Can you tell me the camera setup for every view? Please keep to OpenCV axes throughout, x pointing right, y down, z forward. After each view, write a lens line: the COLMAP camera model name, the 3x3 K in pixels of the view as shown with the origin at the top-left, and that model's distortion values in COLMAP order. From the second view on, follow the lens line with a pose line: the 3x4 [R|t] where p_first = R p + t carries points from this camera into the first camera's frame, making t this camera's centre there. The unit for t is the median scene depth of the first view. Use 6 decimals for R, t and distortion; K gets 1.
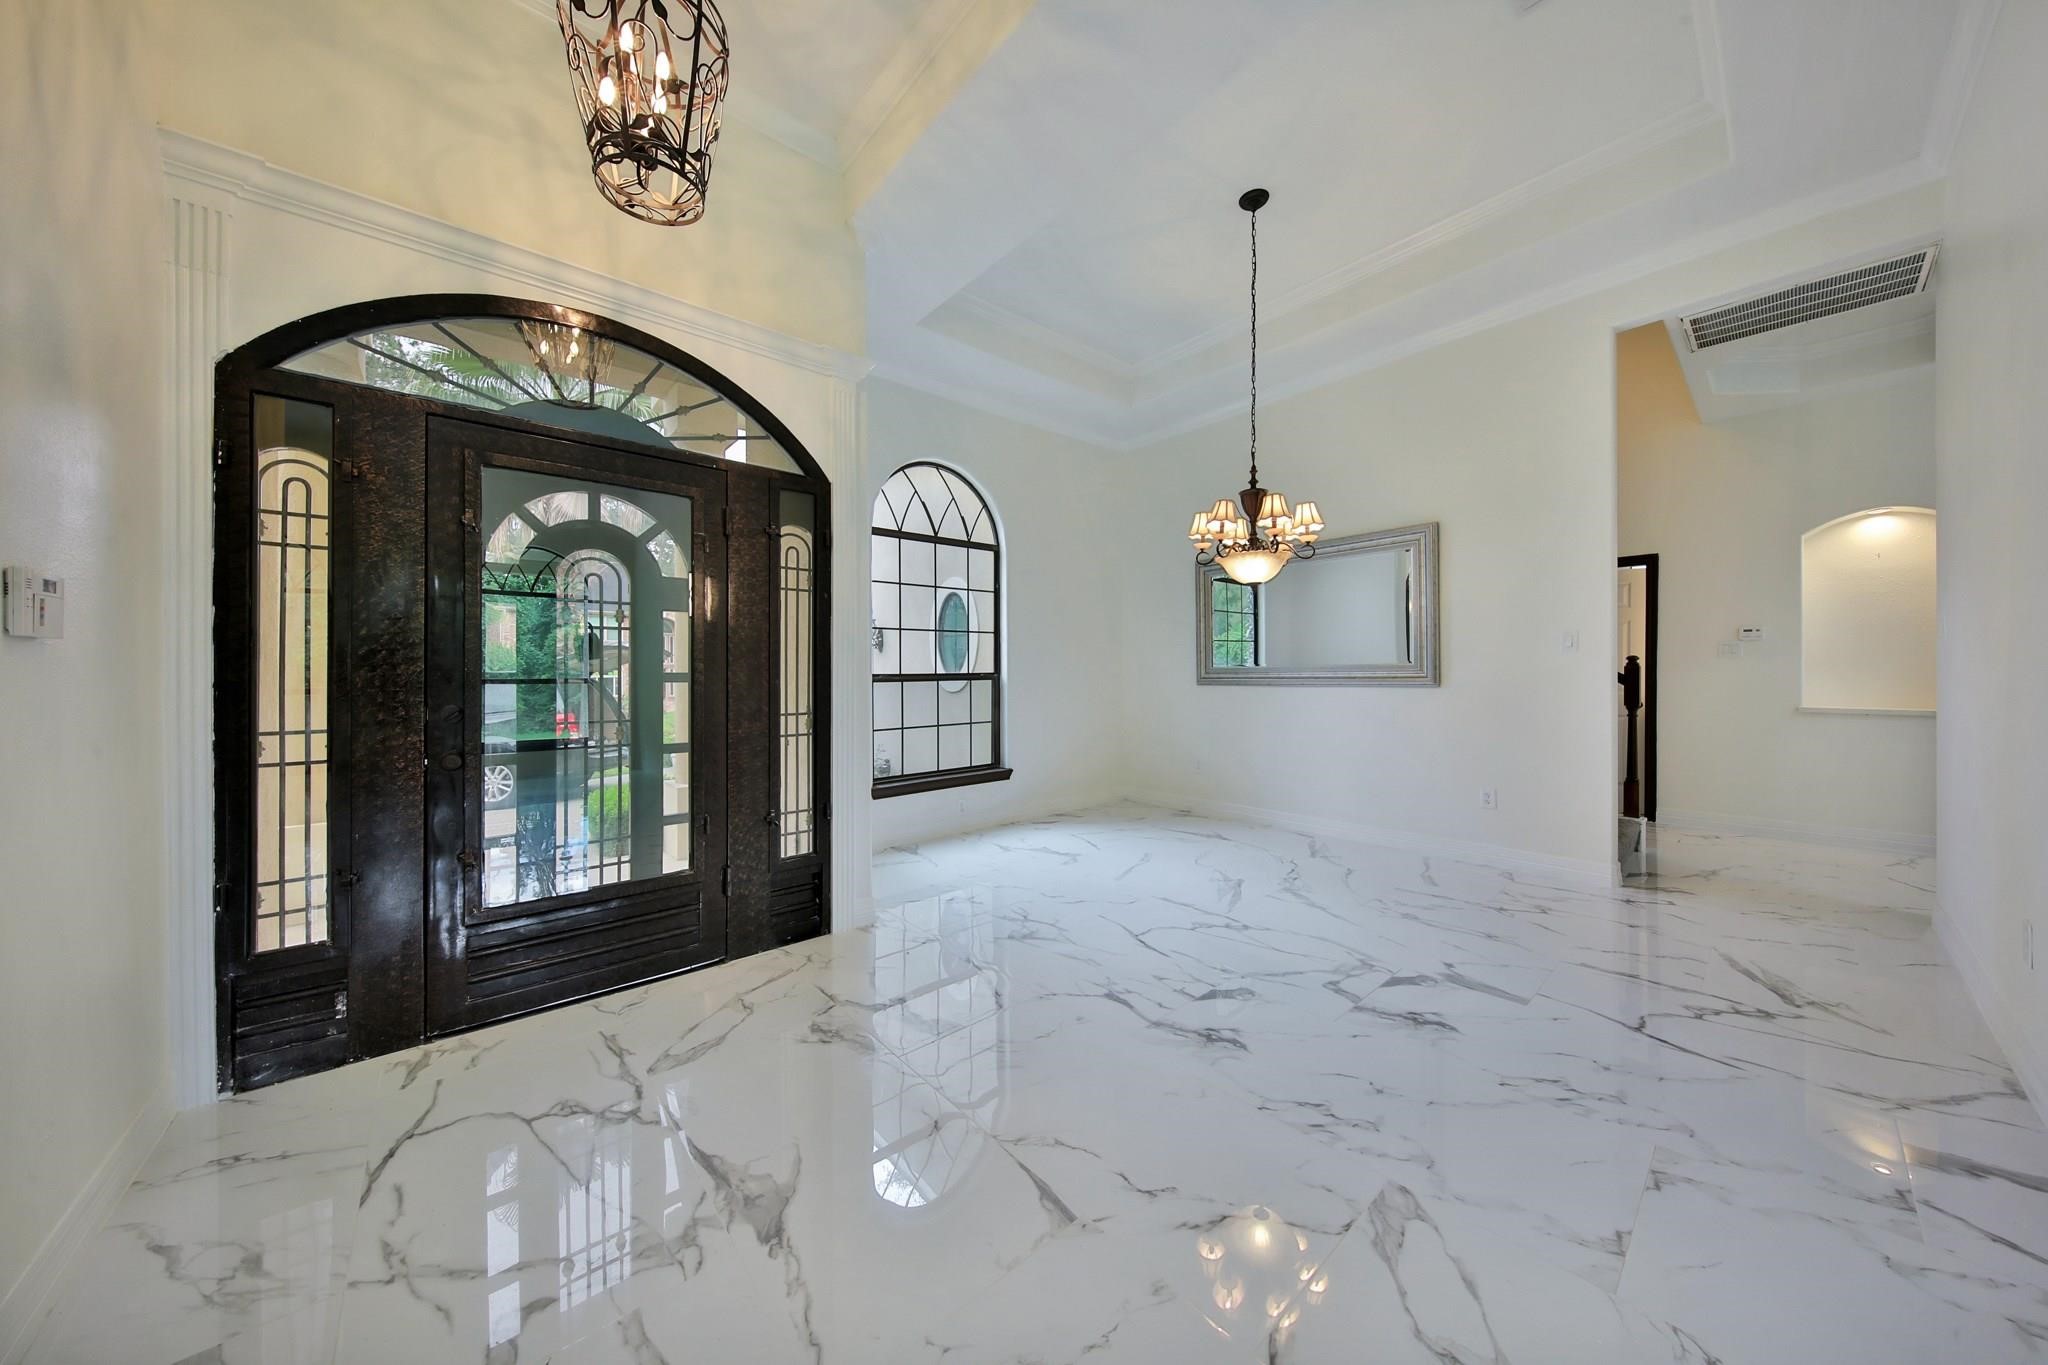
lens RADIAL K [[667.4, 0, 1016.9], [0, 667.4, 663.2], [0, 0, 1]] dist [0.001971, 0.000164]
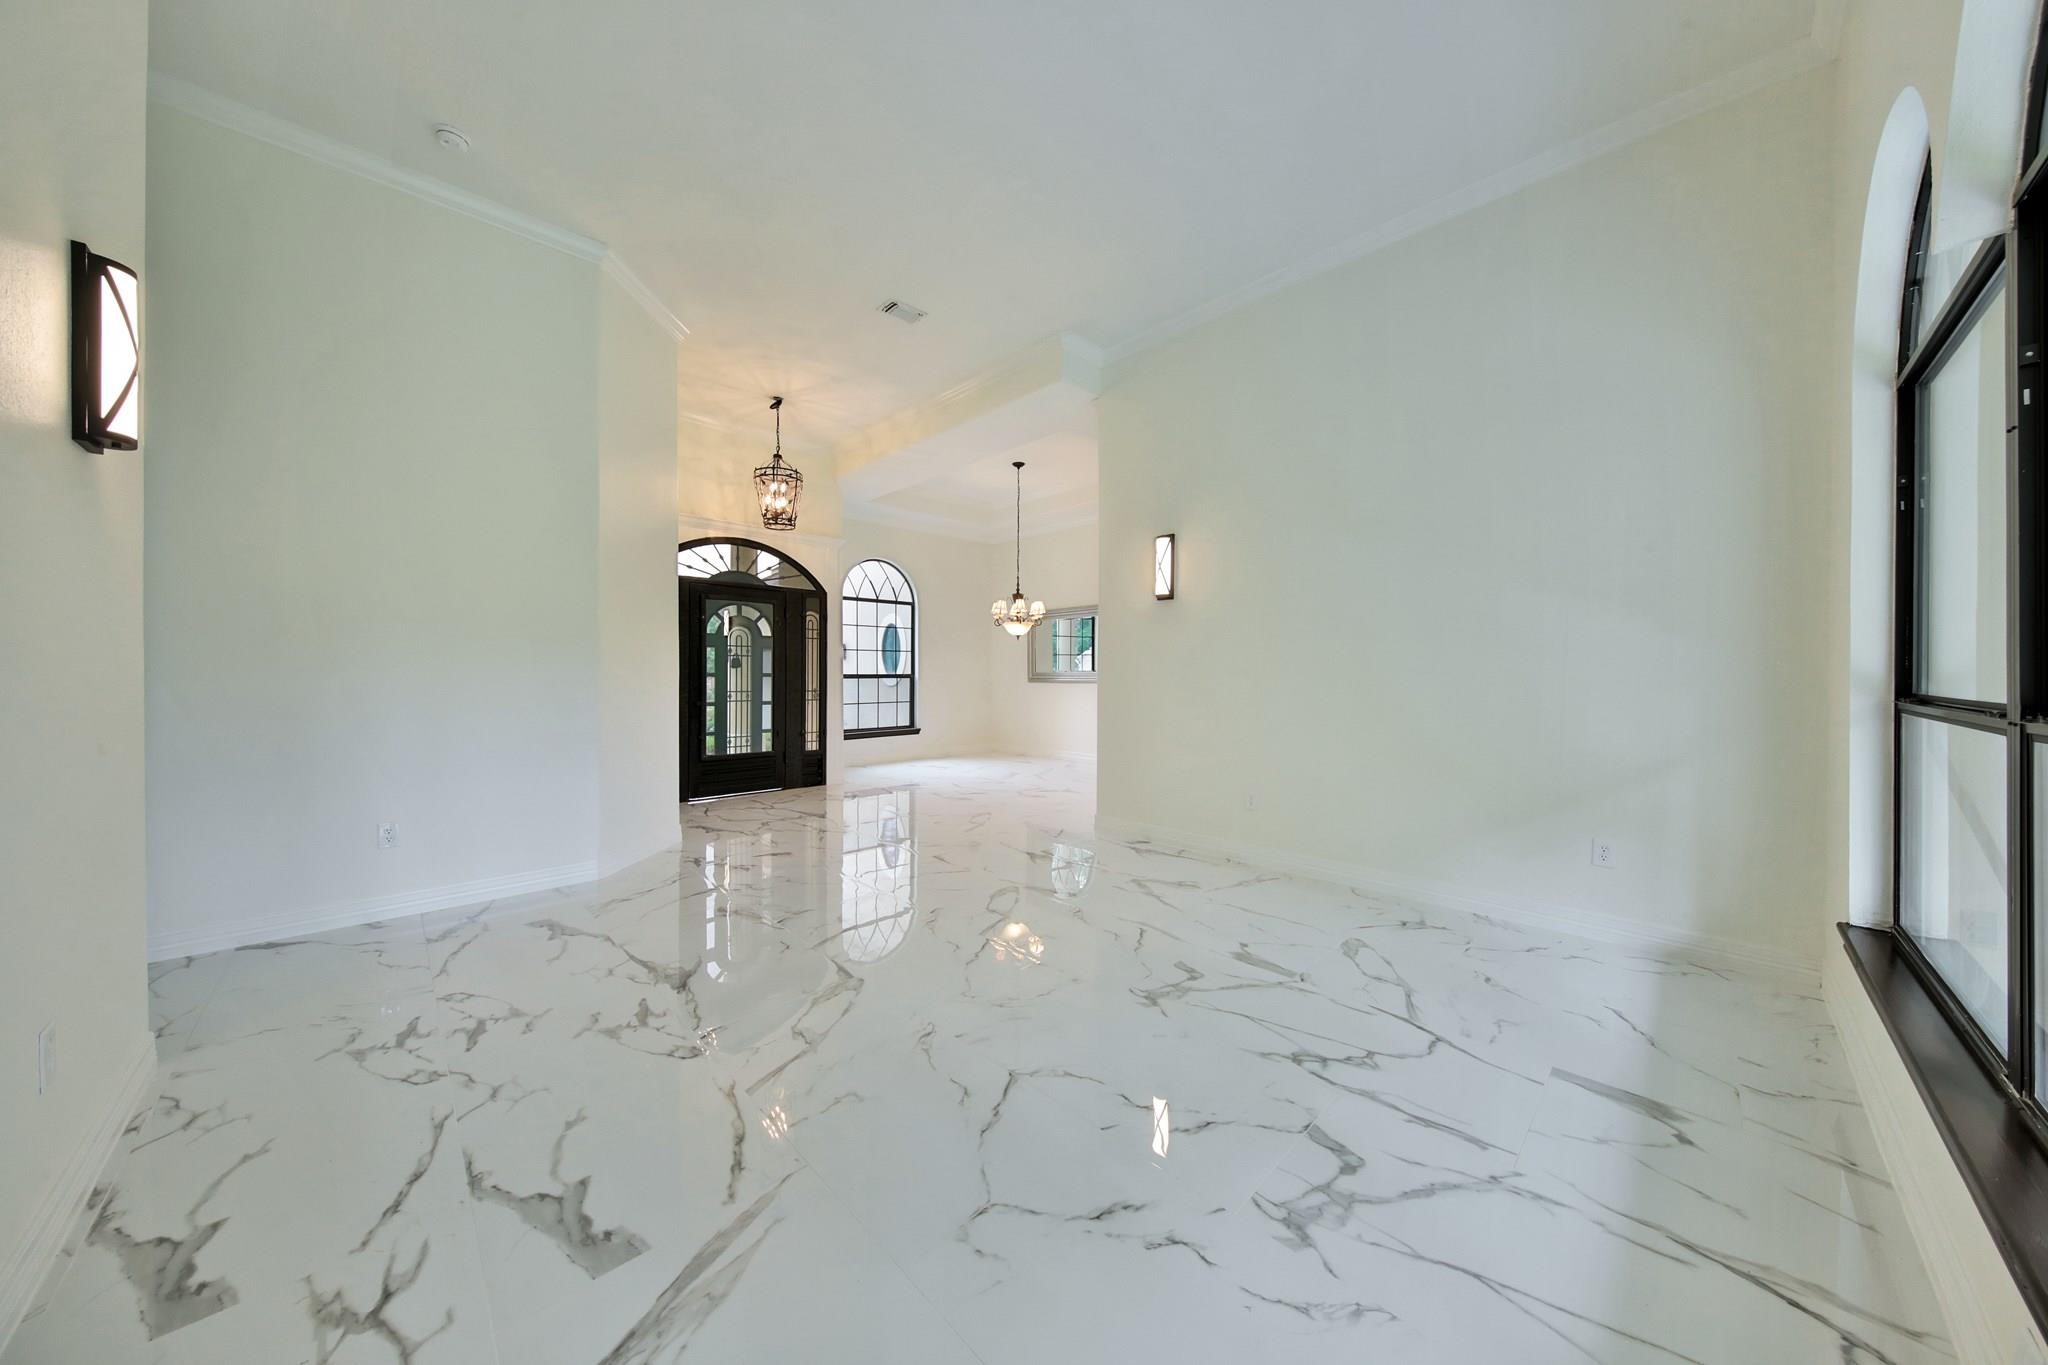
lens RADIAL K [[667.4, 0, 1018.1], [0, 667.4, 678.7], [0, 0, 1]] dist [0.001971, 0.000164]
pose [[0.998210, 0.008994, 0.059118, 0.161493], [-0.010204, 0.999744, 0.020200, -0.014205], [-0.058921, -0.020767, 0.998047, -0.877489]]
